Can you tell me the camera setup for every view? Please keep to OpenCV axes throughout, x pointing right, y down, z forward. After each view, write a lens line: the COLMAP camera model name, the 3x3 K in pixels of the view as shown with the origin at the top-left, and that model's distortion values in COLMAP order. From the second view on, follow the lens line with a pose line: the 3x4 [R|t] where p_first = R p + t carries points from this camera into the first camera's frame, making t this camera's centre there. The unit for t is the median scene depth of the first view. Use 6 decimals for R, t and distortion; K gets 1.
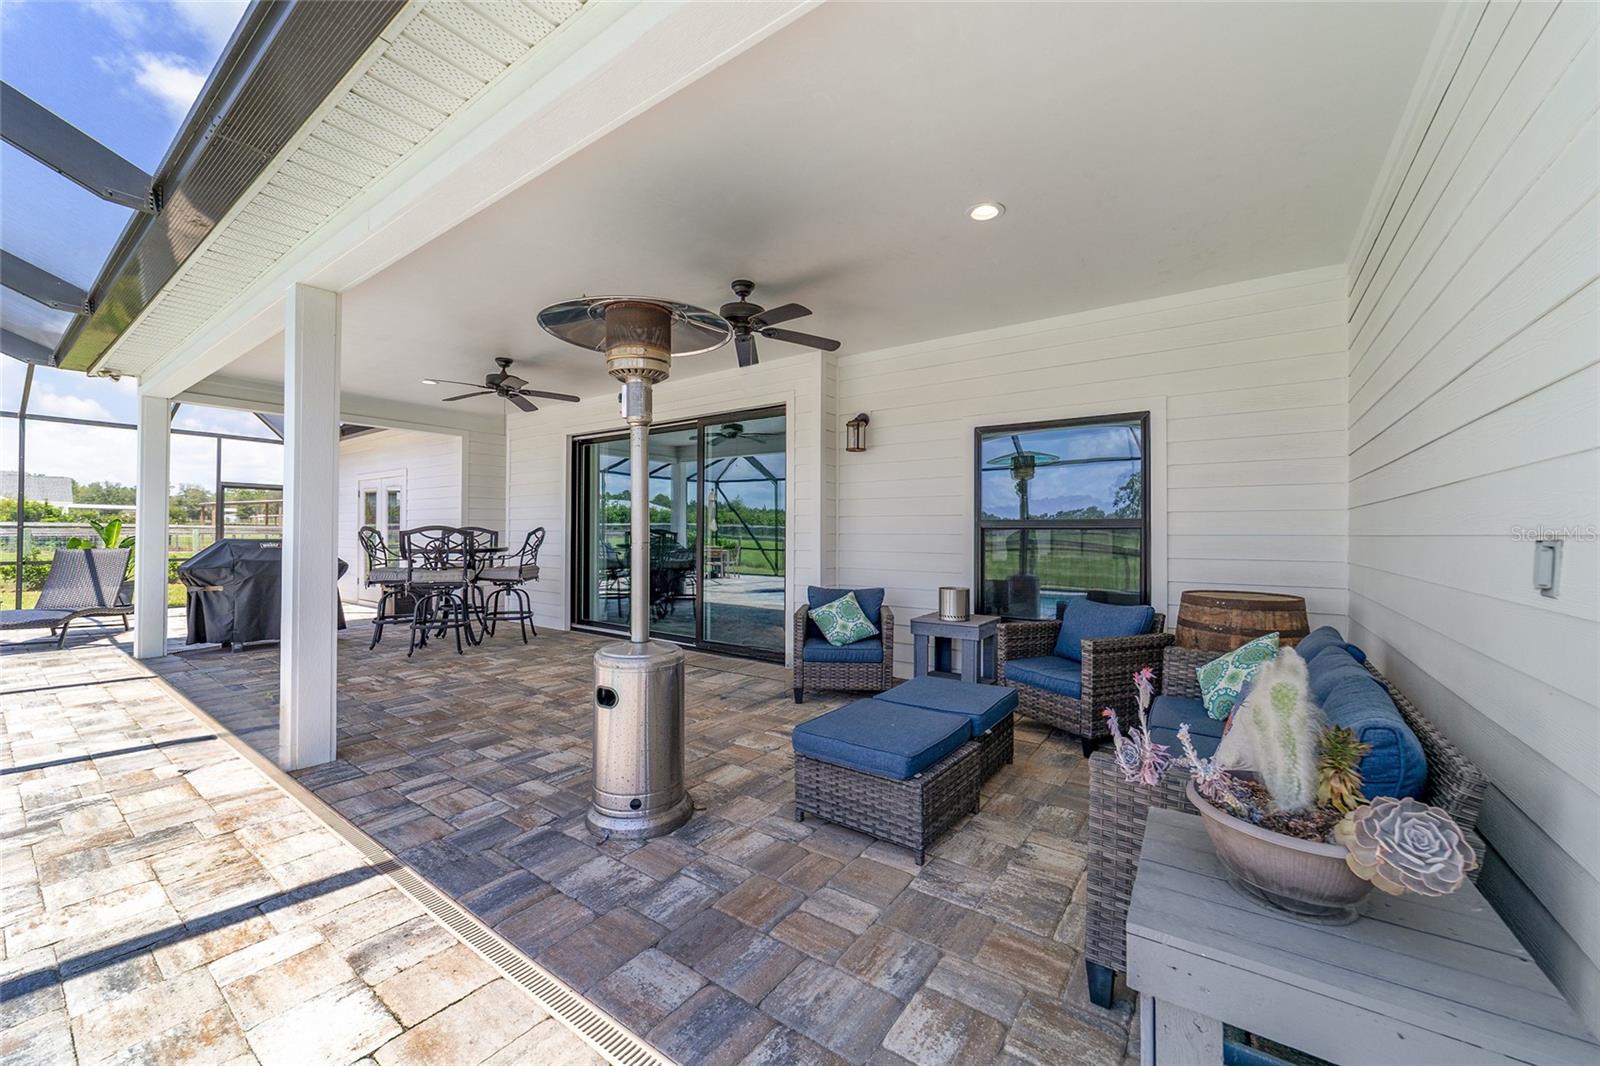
lens RADIAL K [[611.0, 0, 802.6], [0, 611.0, 528.6], [0, 0, 1]] dist [-0.019691, 0.009454]
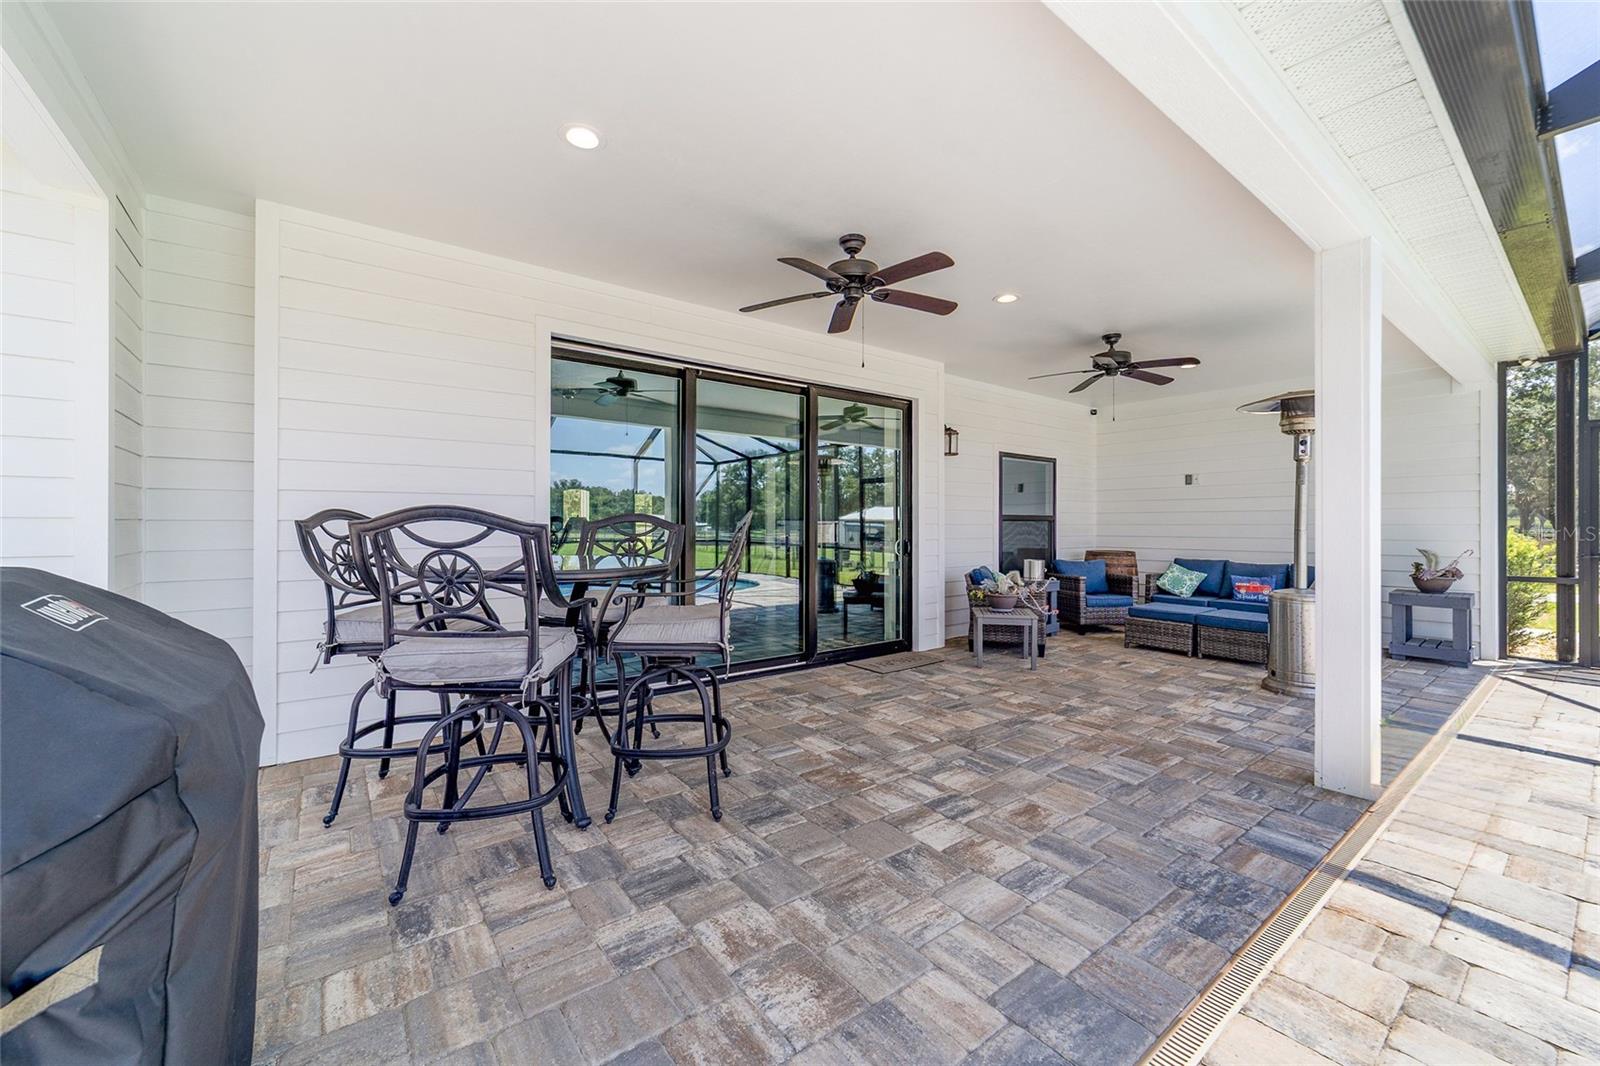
lens RADIAL K [[611.0, 0, 802.6], [0, 611.0, 528.6], [0, 0, 1]] dist [-0.019691, 0.009454]
pose [[0.301286, -0.012118, 0.953457, -1.415564], [-0.005520, 0.999880, 0.014452, -0.000264], [-0.953518, -0.009617, 0.301183, 1.118083]]
